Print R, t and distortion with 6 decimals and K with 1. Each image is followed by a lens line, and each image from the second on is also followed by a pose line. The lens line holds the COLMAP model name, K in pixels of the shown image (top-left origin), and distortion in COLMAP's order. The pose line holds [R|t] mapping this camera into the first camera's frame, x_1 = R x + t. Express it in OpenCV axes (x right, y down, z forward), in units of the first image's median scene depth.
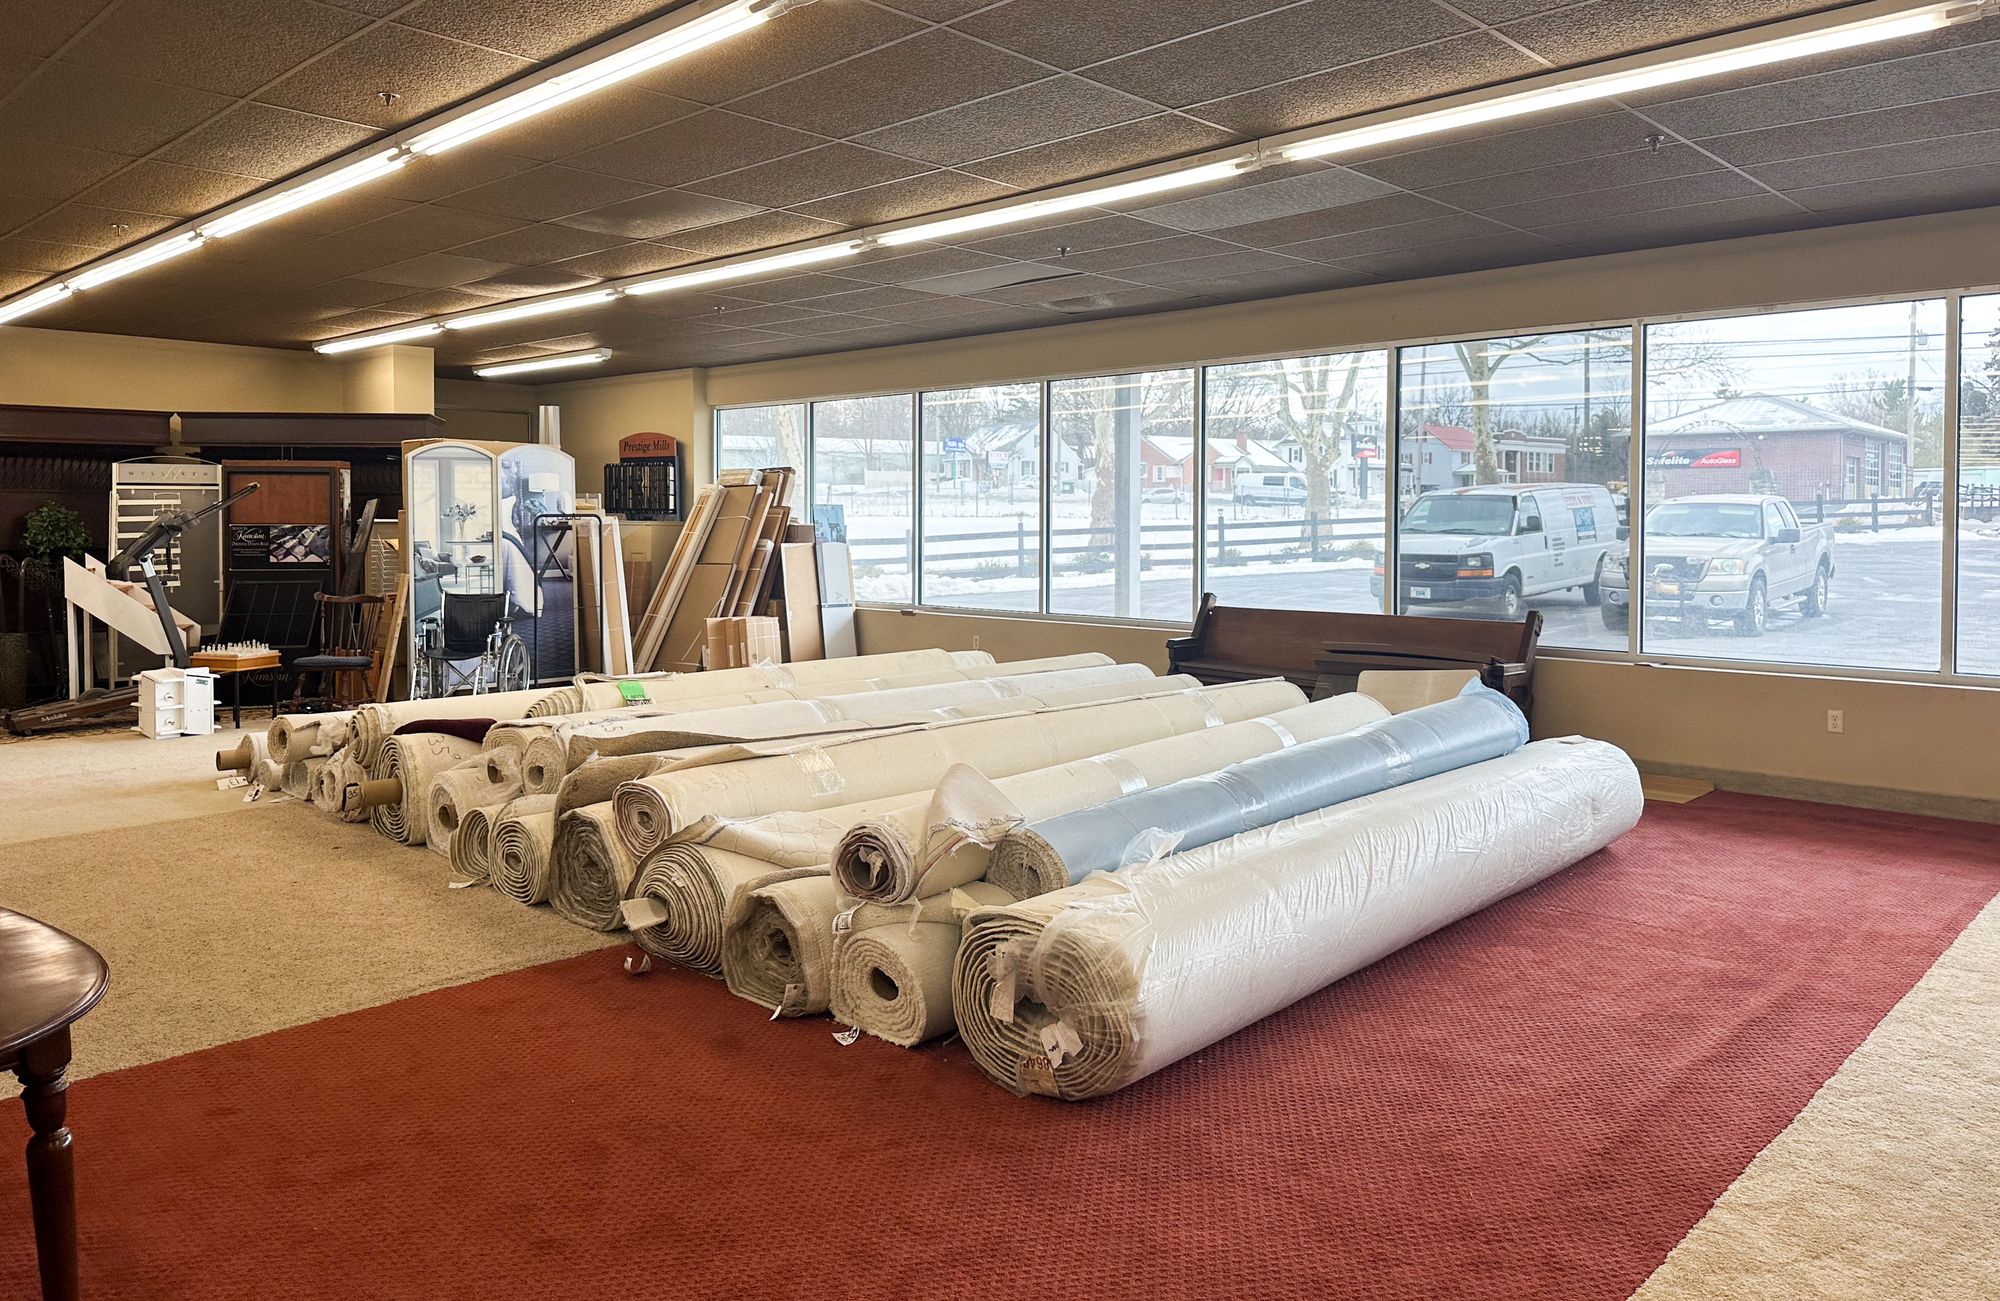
lens RADIAL K [[1383.6, 0, 1004.5], [0, 1383.6, 544.3], [0, 0, 1]] dist [-0.000511, -0.000407]
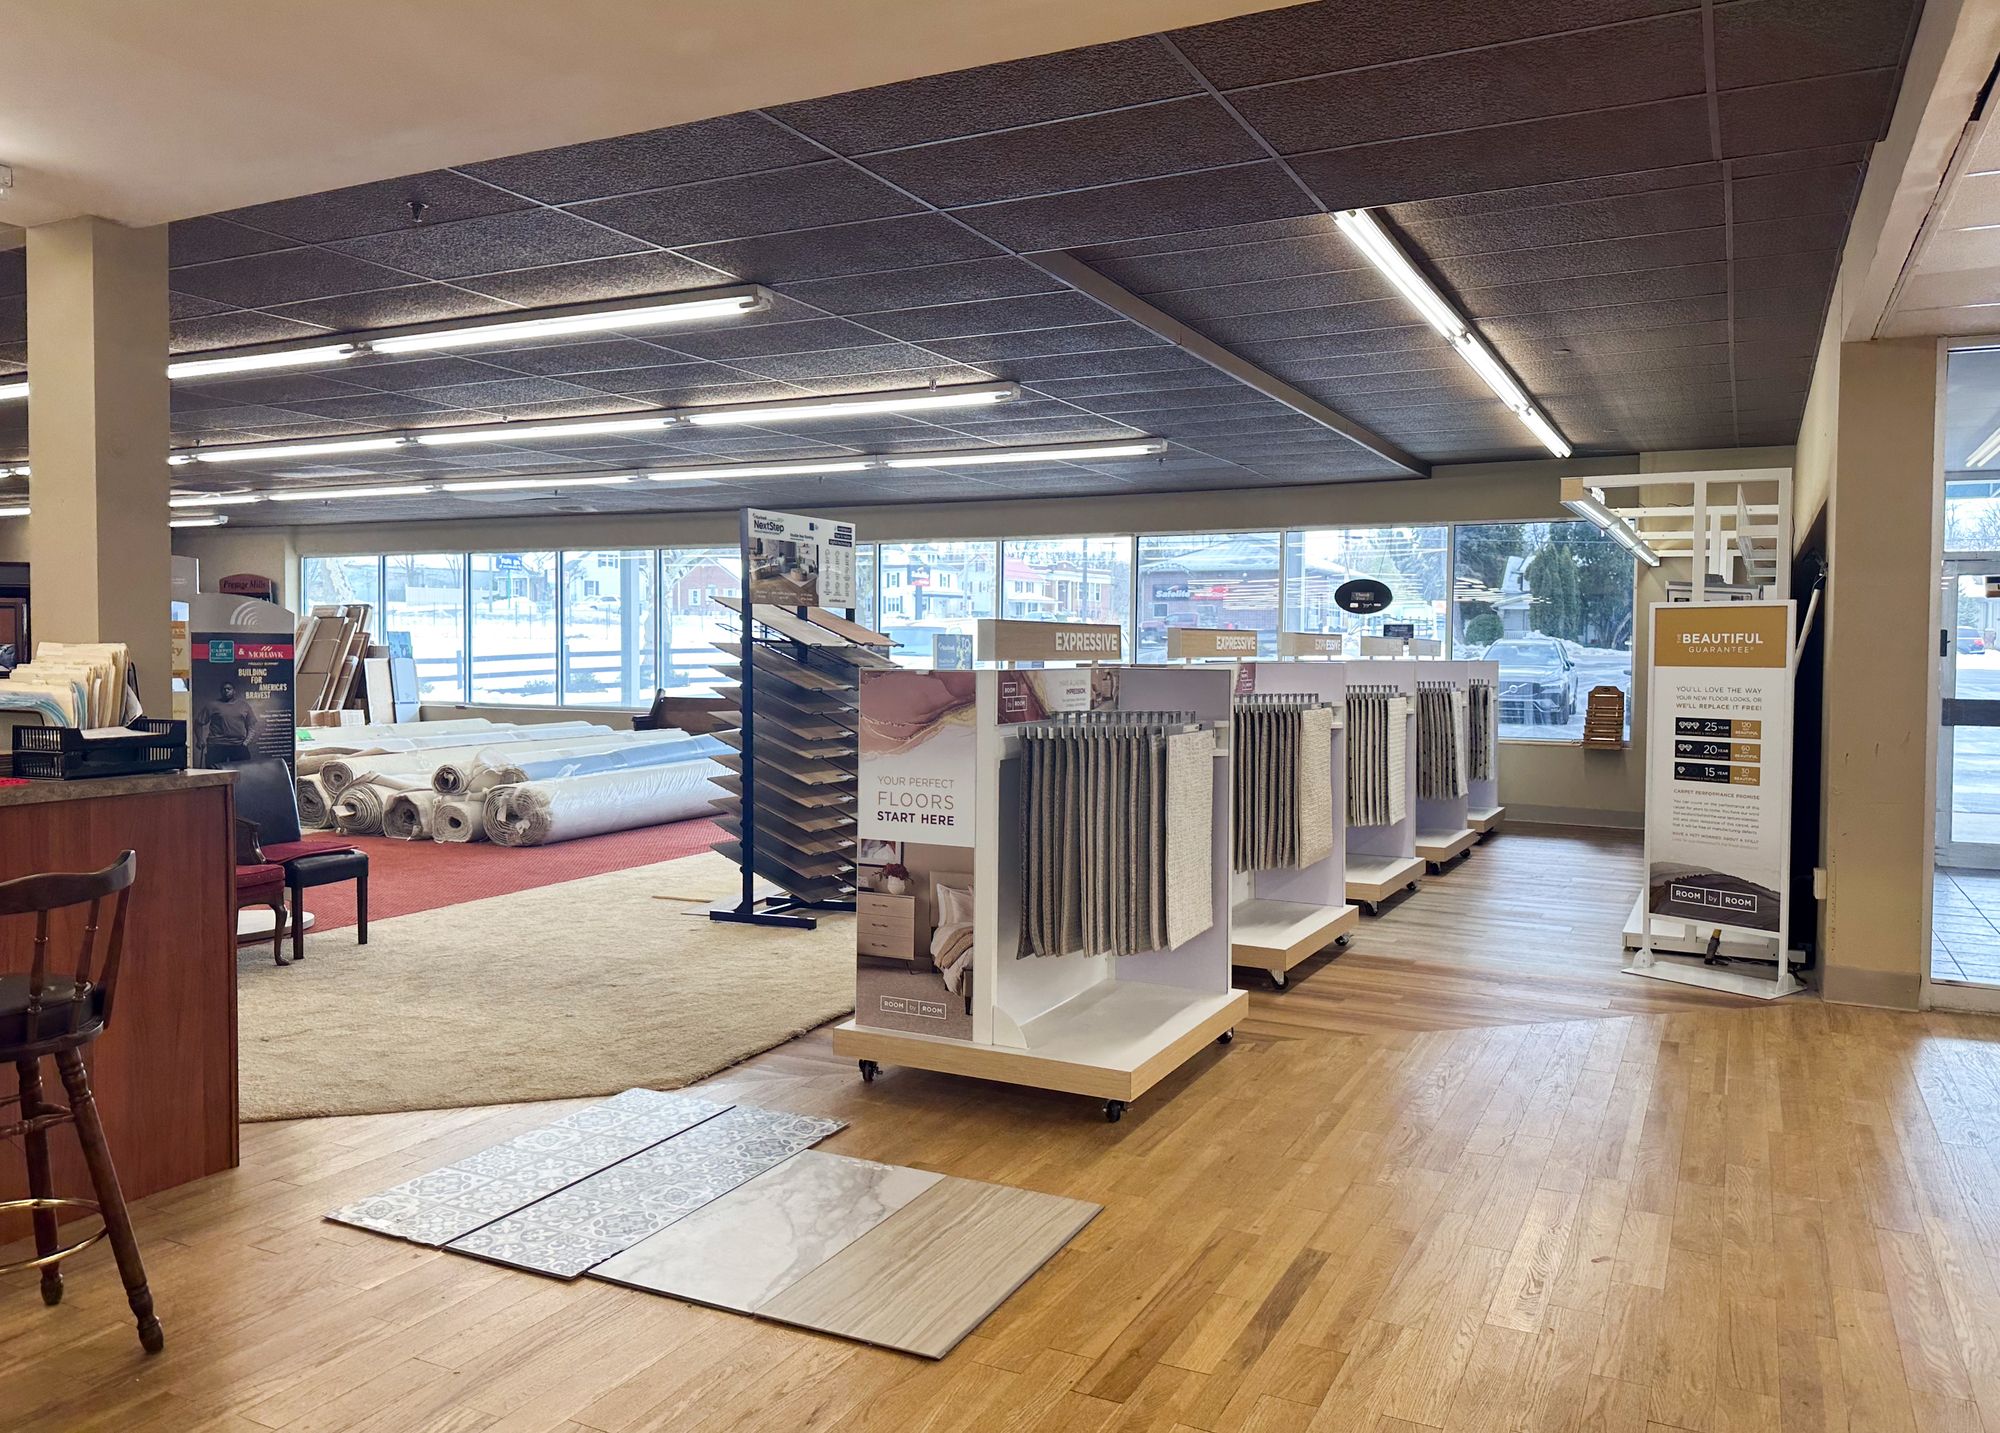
lens RADIAL K [[1426.3, 0, 1002.8], [0, 1426.3, 696.8], [0, 0, 1]] dist [0.091248, -0.128602]
pose [[0.957506, -0.005631, 0.288358, 0.038049], [-0.000183, 0.999797, 0.020134, 0.008332], [-0.288412, -0.019332, 0.957311, -0.609820]]
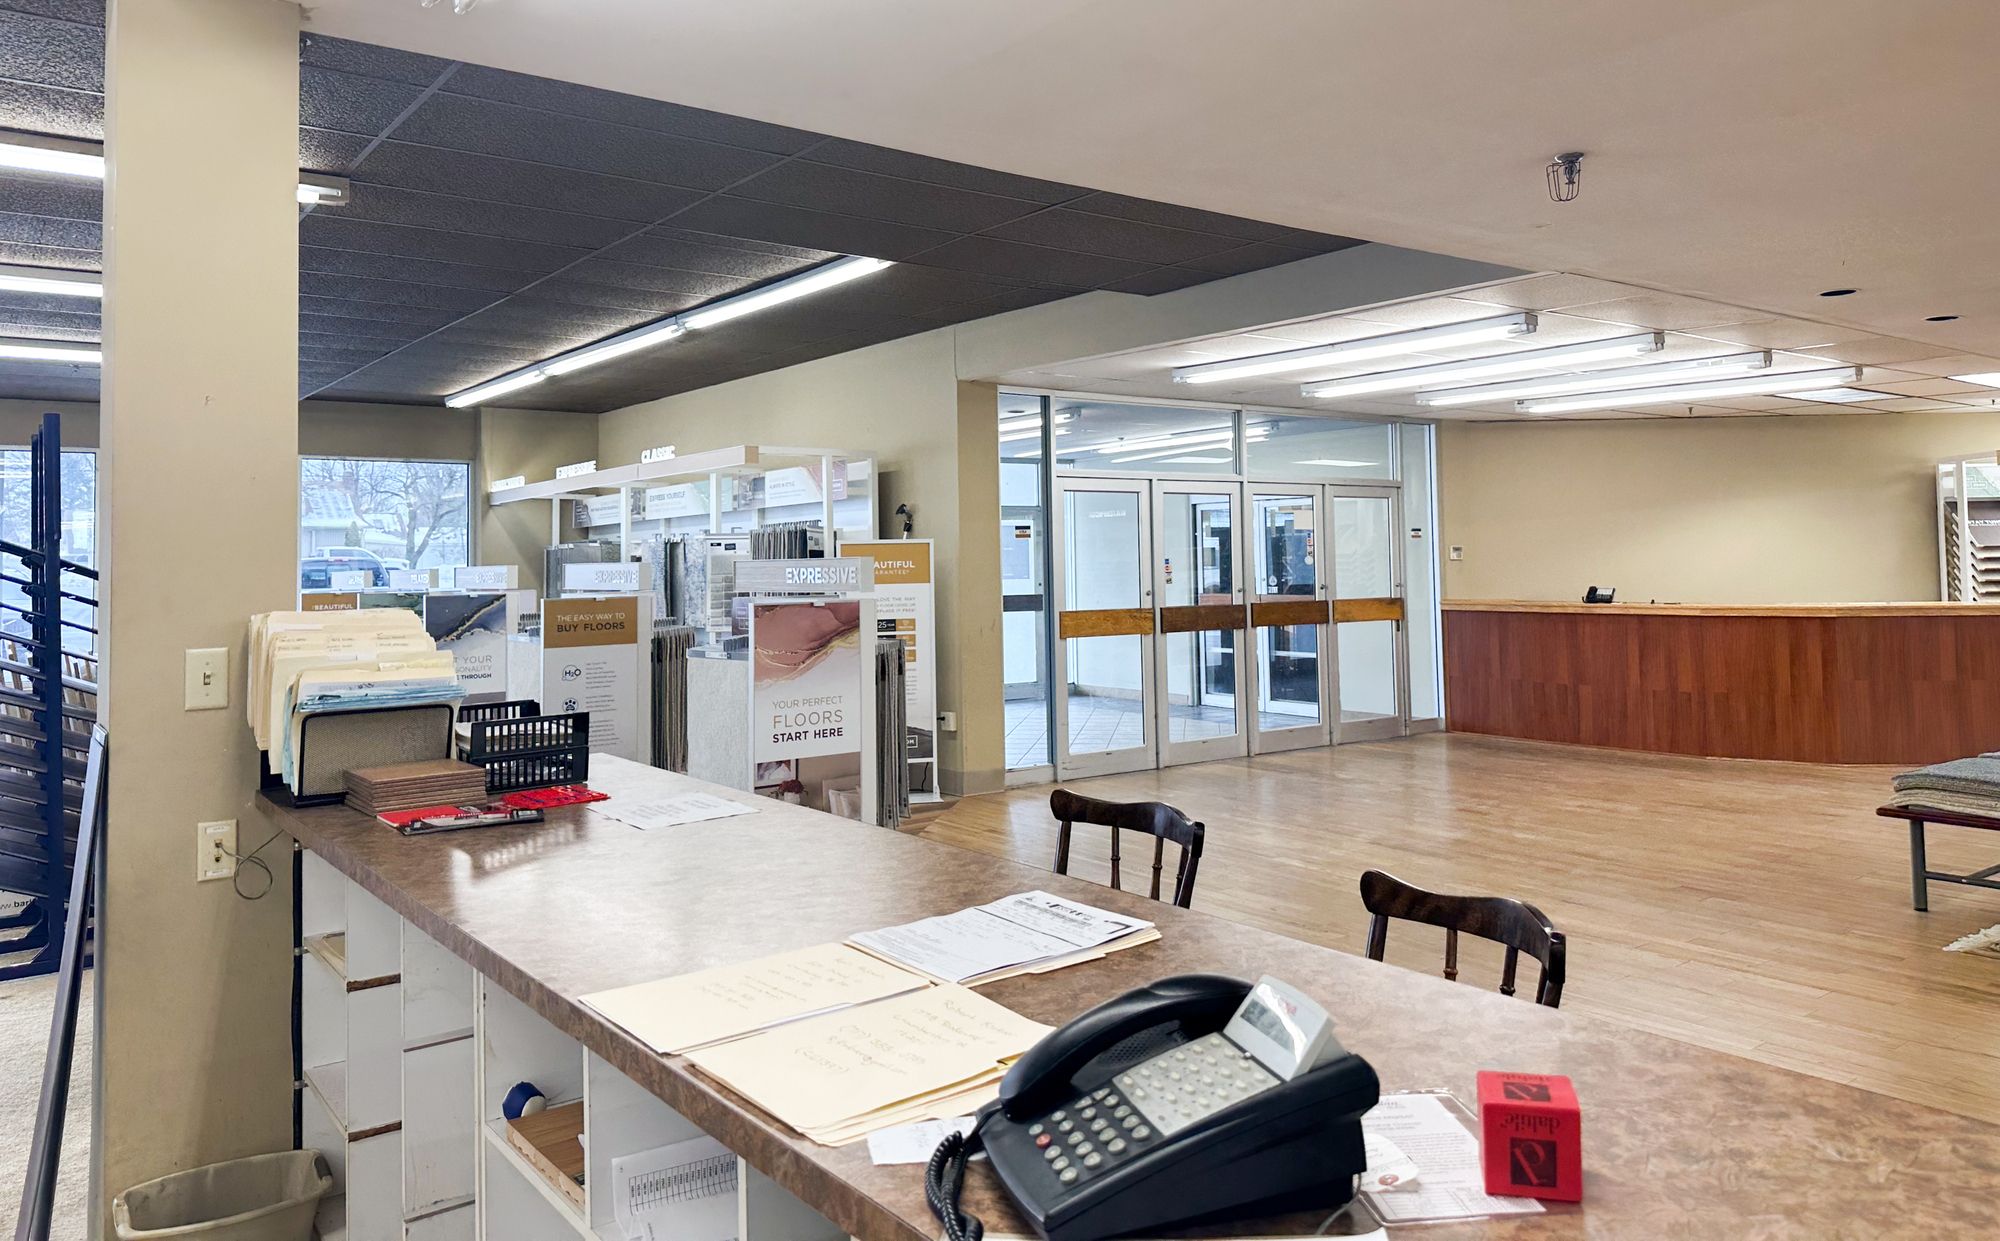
lens RADIAL K [[1391.2, 0, 996.7], [0, 1391.2, 545.6], [0, 0, 1]] dist [0.292897, 0.000078]
pose [[0.162120, 0.006600, 0.986749, -0.282583], [0.031560, 0.999431, -0.011870, -0.001580], [-0.986266, 0.033066, 0.161820, -0.364099]]
